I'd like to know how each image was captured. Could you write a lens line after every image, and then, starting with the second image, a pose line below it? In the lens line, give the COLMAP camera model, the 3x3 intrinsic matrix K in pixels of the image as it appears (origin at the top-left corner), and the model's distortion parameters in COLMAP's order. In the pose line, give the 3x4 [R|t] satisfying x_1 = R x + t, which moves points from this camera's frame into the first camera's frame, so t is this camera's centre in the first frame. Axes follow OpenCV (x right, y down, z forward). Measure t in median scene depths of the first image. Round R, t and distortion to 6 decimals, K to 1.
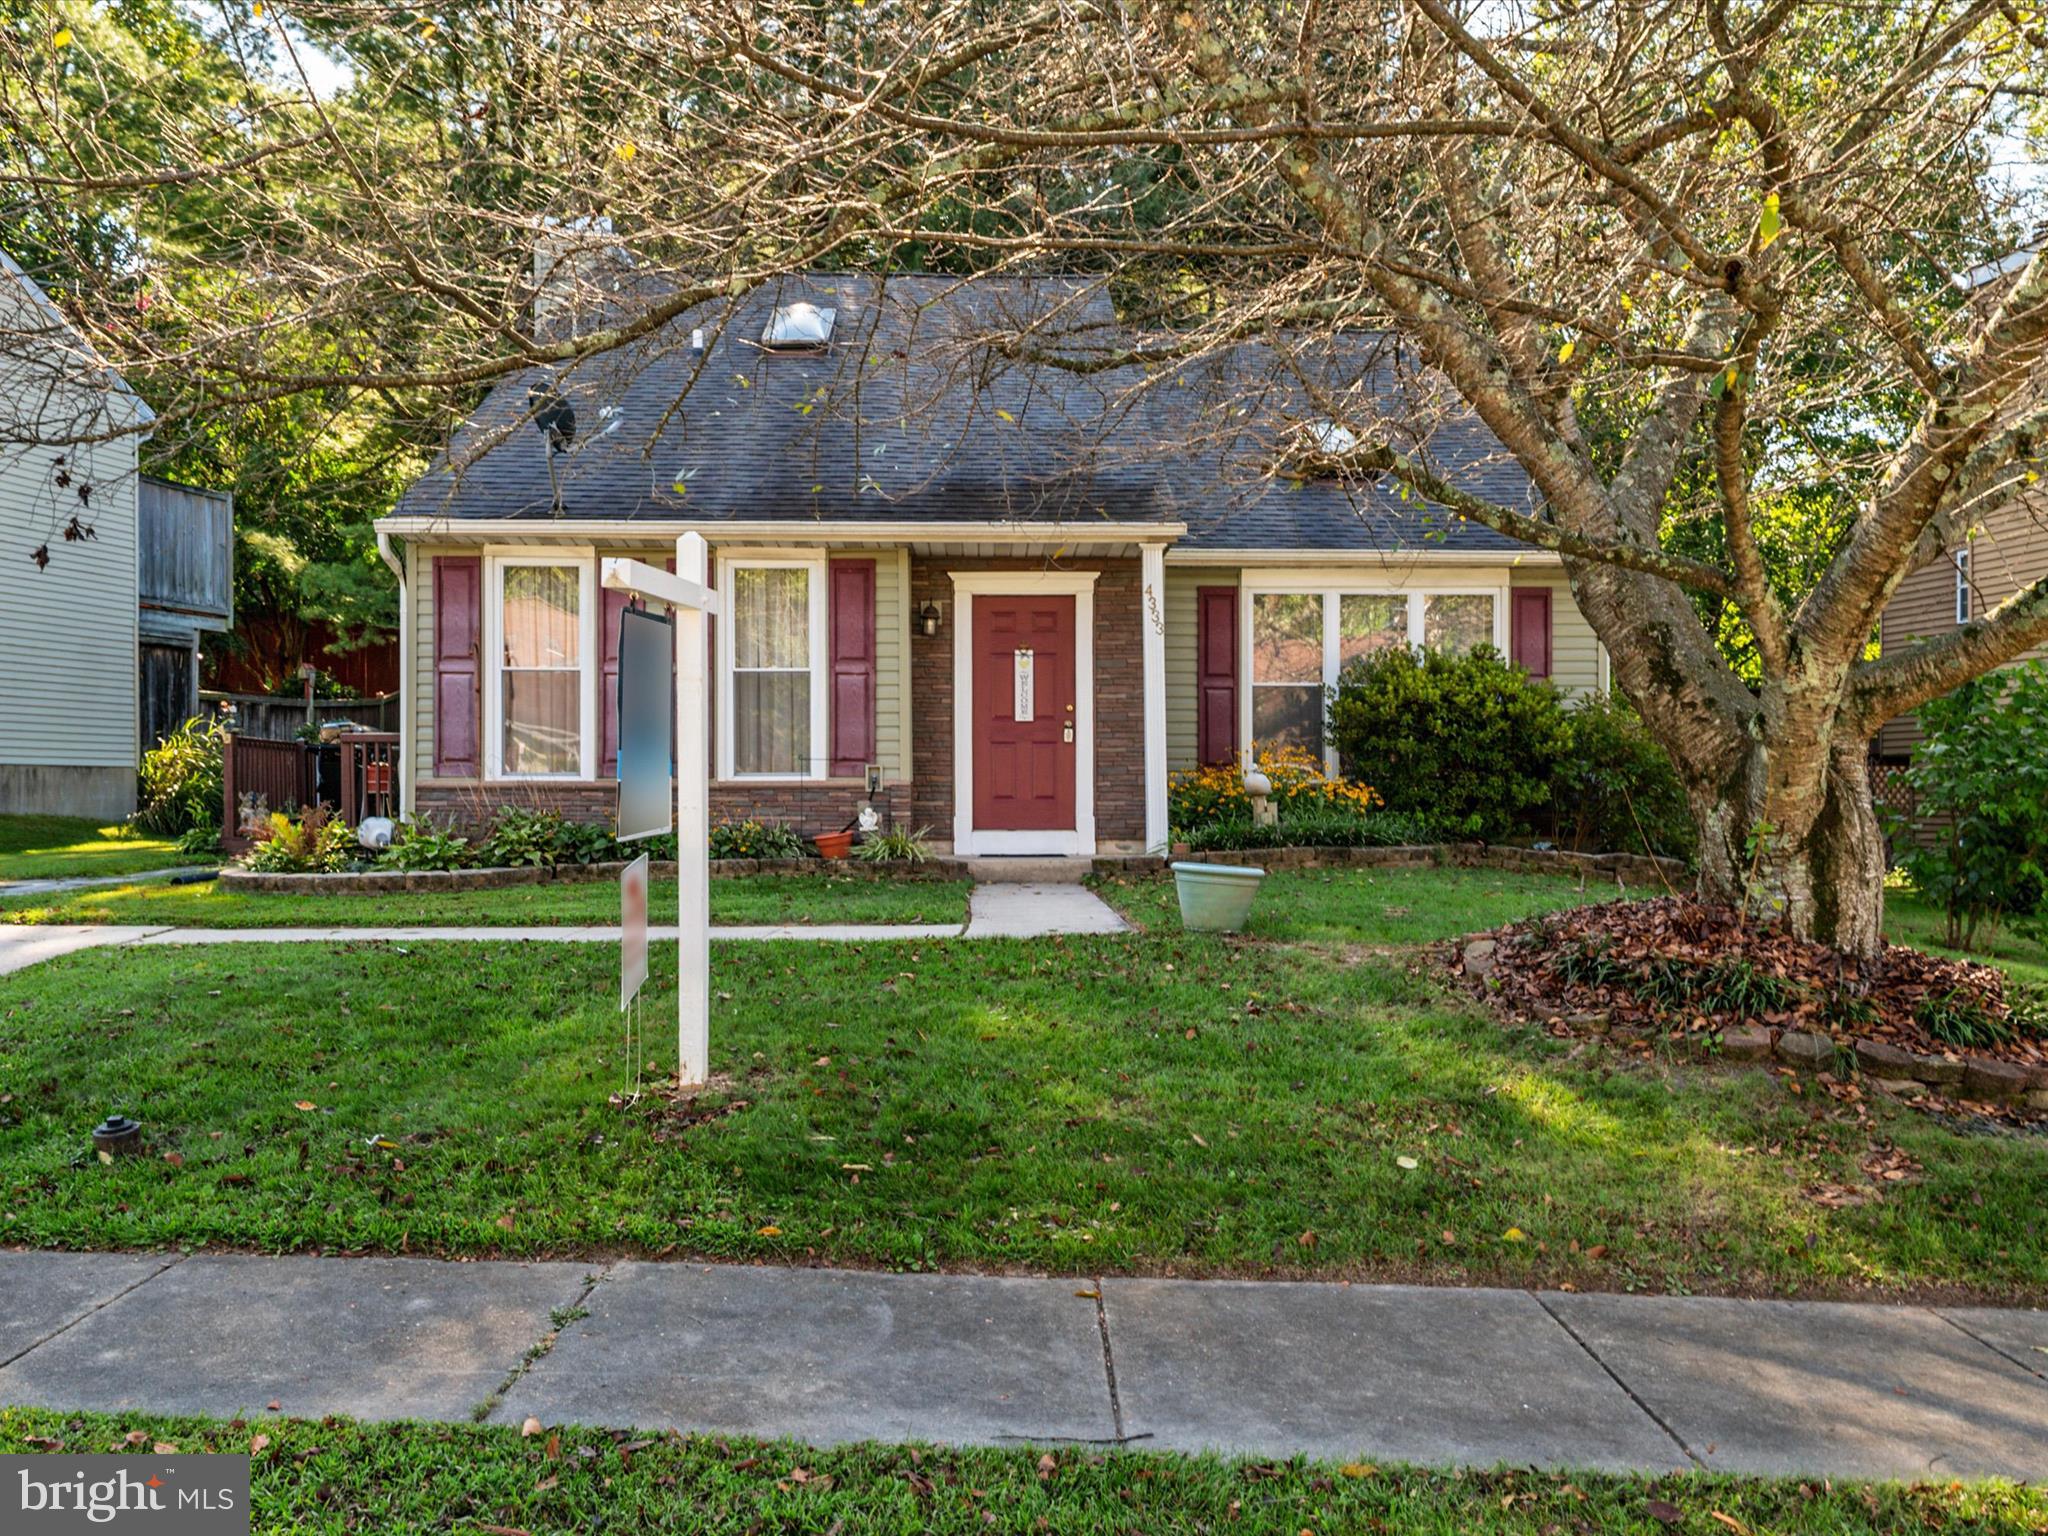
lens RADIAL K [[1690.4, 0, 1025.2], [0, 1690.4, 773.5], [0, 0, 1]] dist [0.005205, 0.000059]
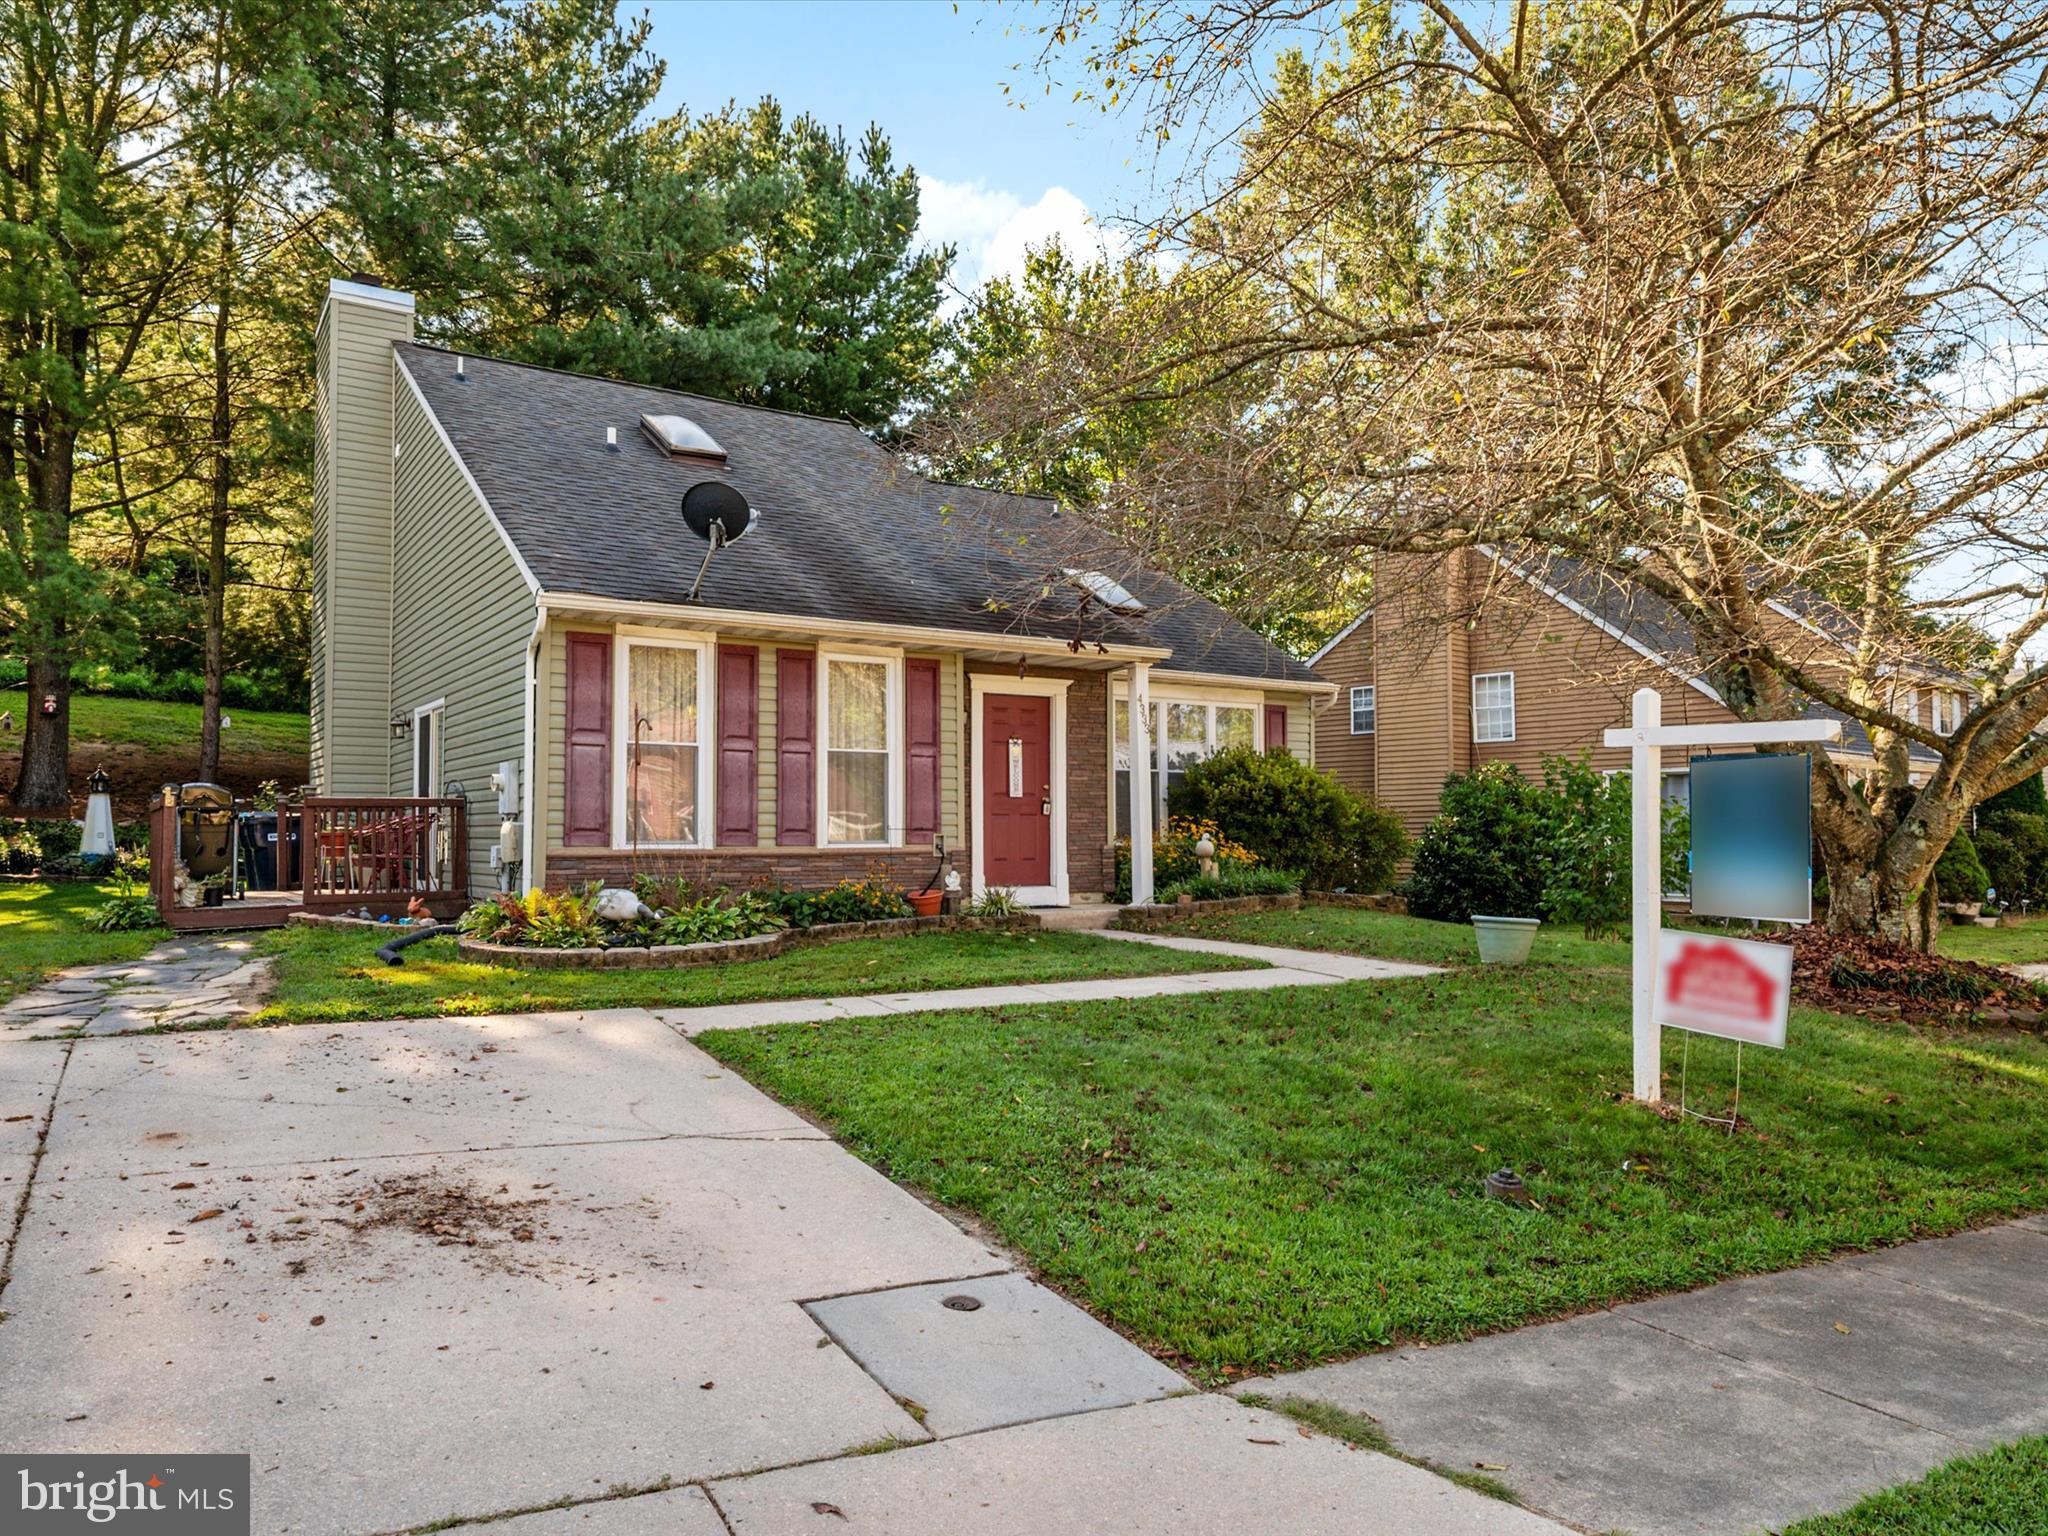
lens RADIAL K [[1402.6, 0, 1018.1], [0, 1402.6, 768.8], [0, 0, 1]] dist [0.013651, 0.001518]
pose [[0.856150, 0.023467, 0.516194, -0.549261], [-0.006189, 0.999362, -0.035168, -0.016498], [-0.516690, 0.026914, 0.855749, 0.131890]]
